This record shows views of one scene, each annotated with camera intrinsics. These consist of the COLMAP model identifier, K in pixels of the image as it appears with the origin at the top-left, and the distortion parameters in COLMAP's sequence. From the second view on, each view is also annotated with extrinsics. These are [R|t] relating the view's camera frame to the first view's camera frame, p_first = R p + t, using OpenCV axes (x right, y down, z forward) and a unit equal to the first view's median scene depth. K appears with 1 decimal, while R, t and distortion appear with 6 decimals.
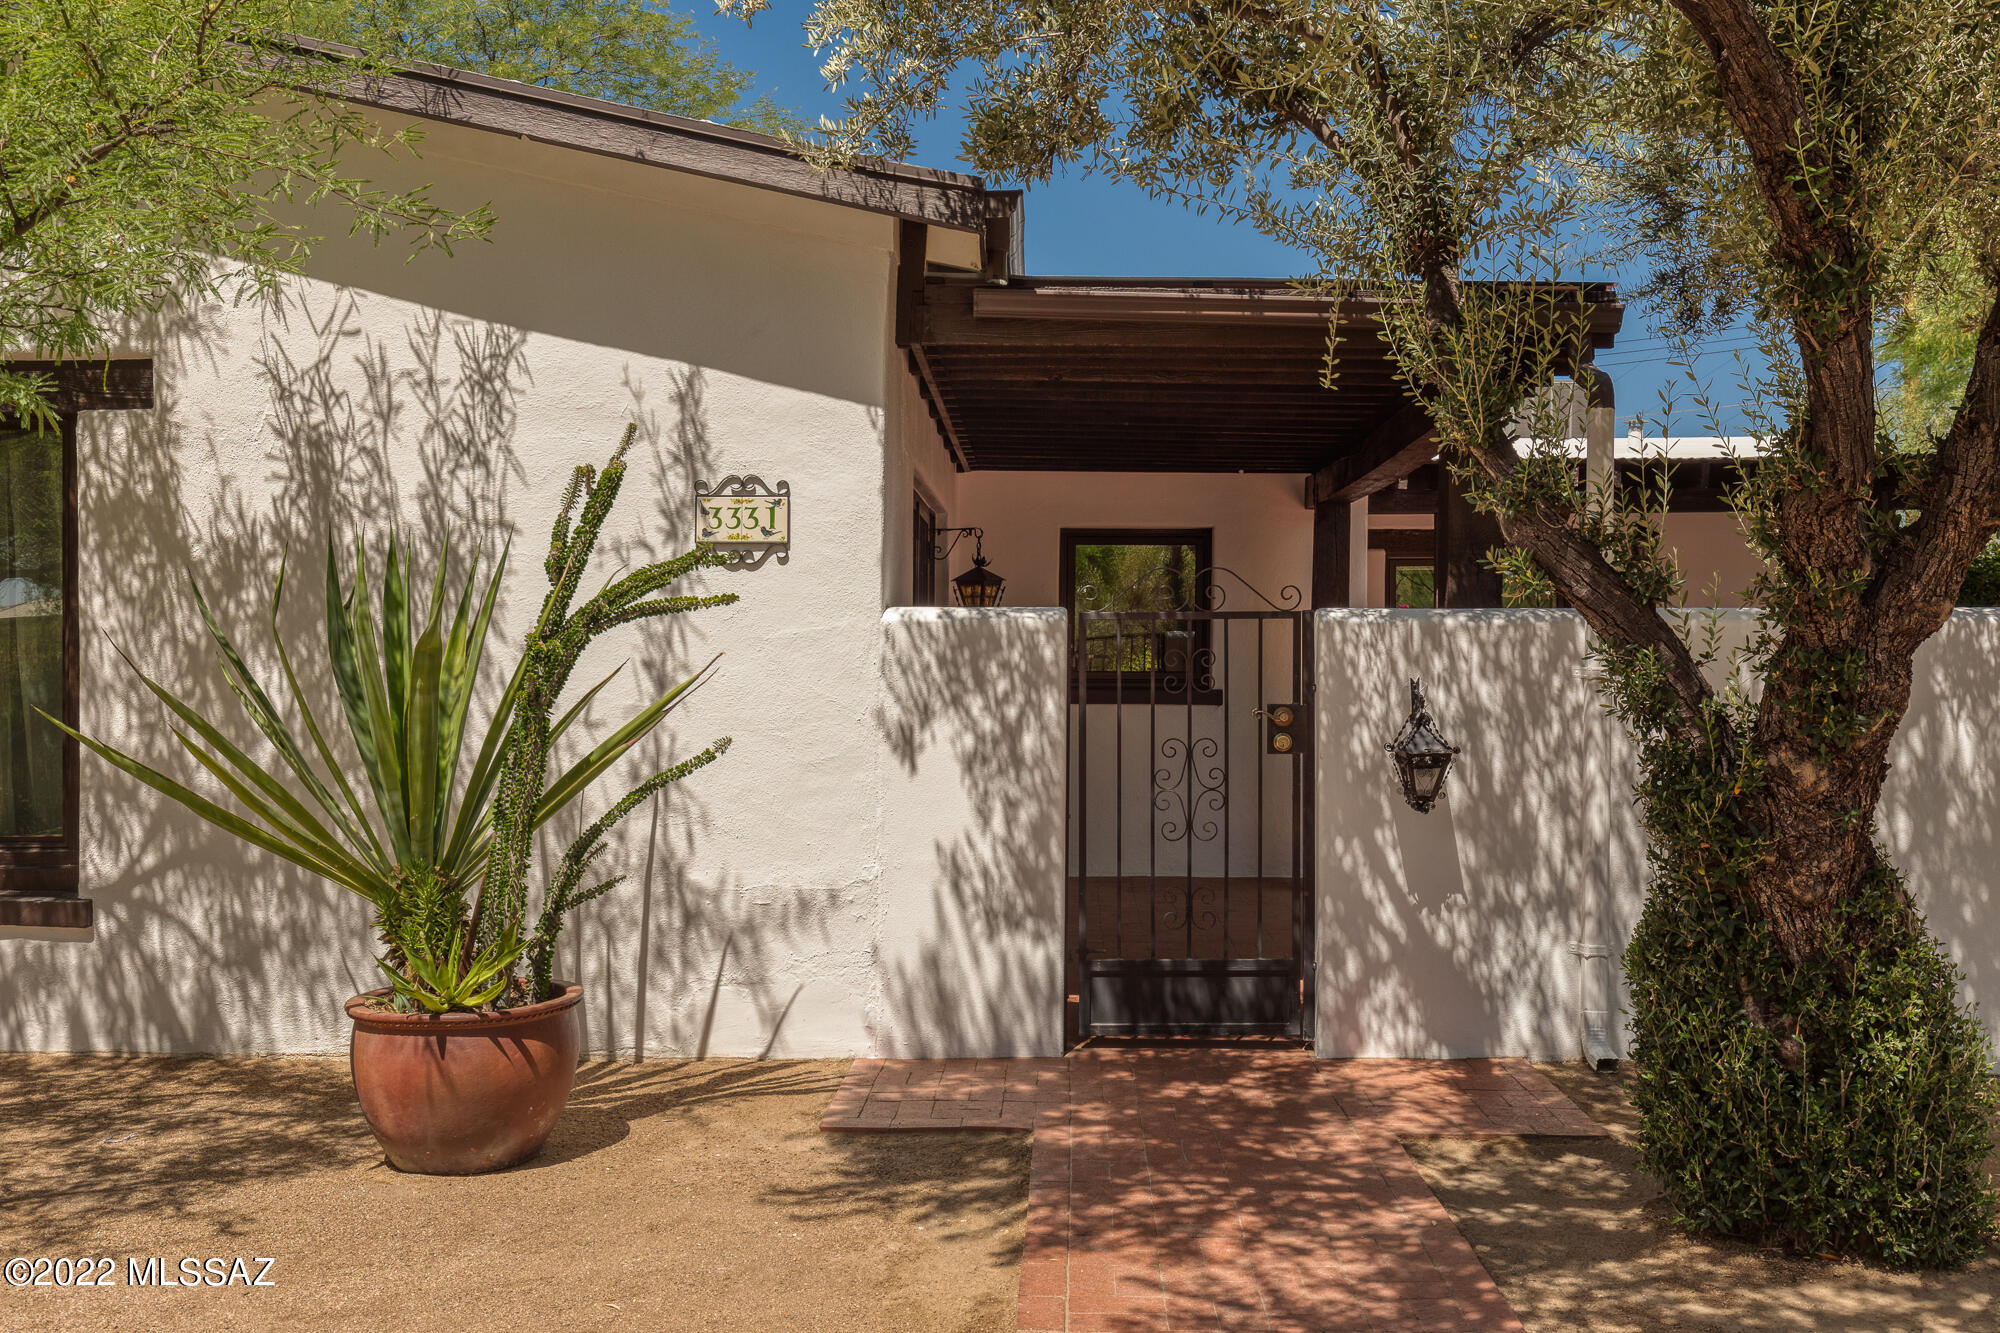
lens RADIAL K [[1788.2, 0, 1000.3], [0, 1788.2, 670.0], [0, 0, 1]] dist [0.015278, 0.004608]
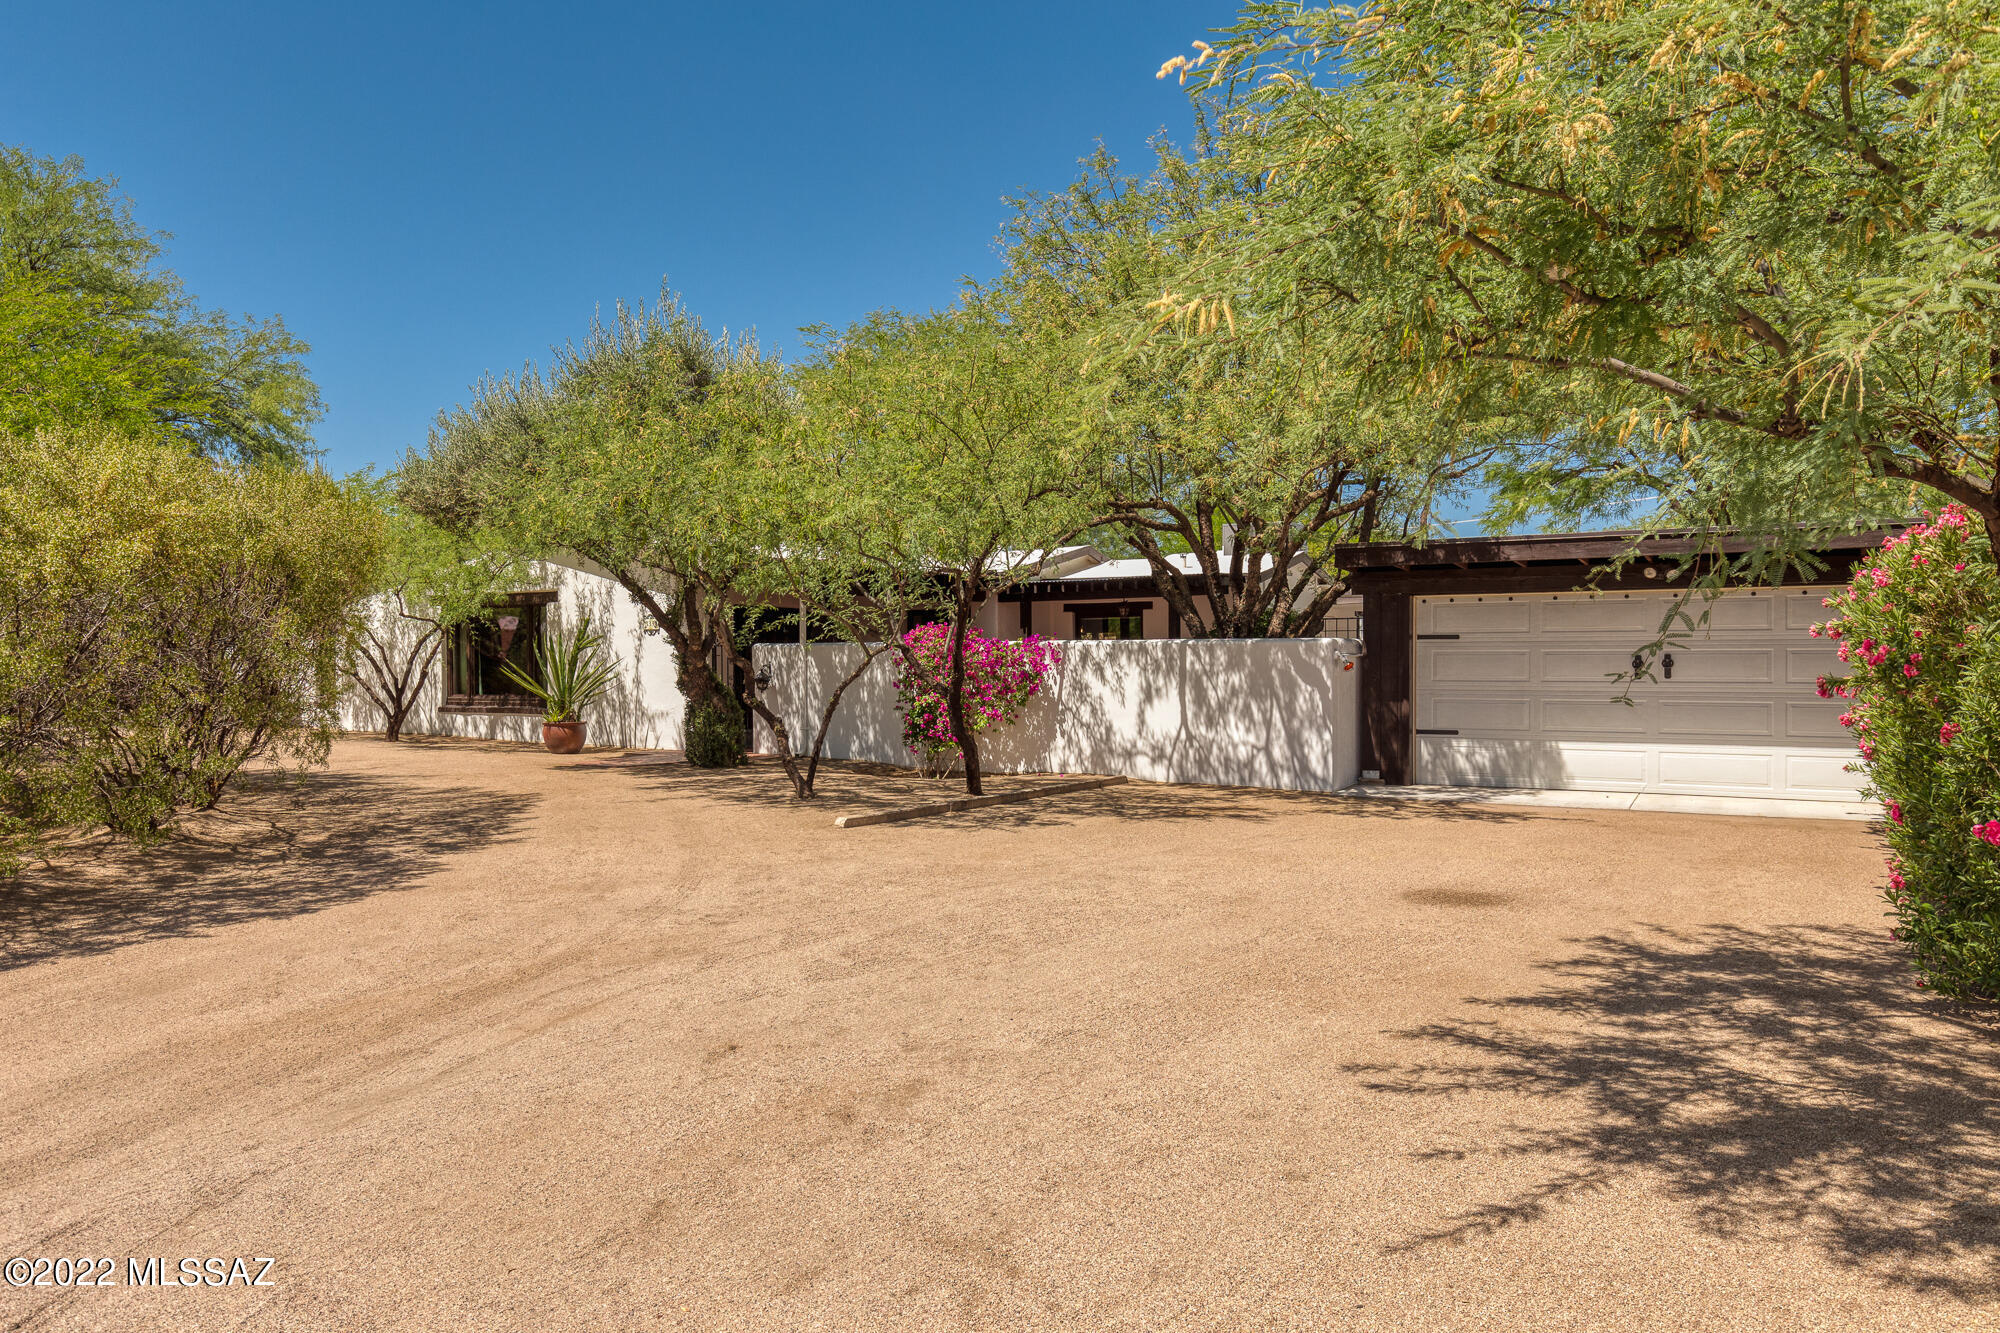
lens RADIAL K [[1391.2, 0, 999.9], [0, 1391.2, 665.2], [0, 0, 1]] dist [-0.001082, -0.000083]
pose [[0.859330, -0.004569, -0.511400, 2.338775], [0.001002, 0.999973, -0.007250, 0.046078], [0.511420, 0.005717, 0.859312, -1.496324]]
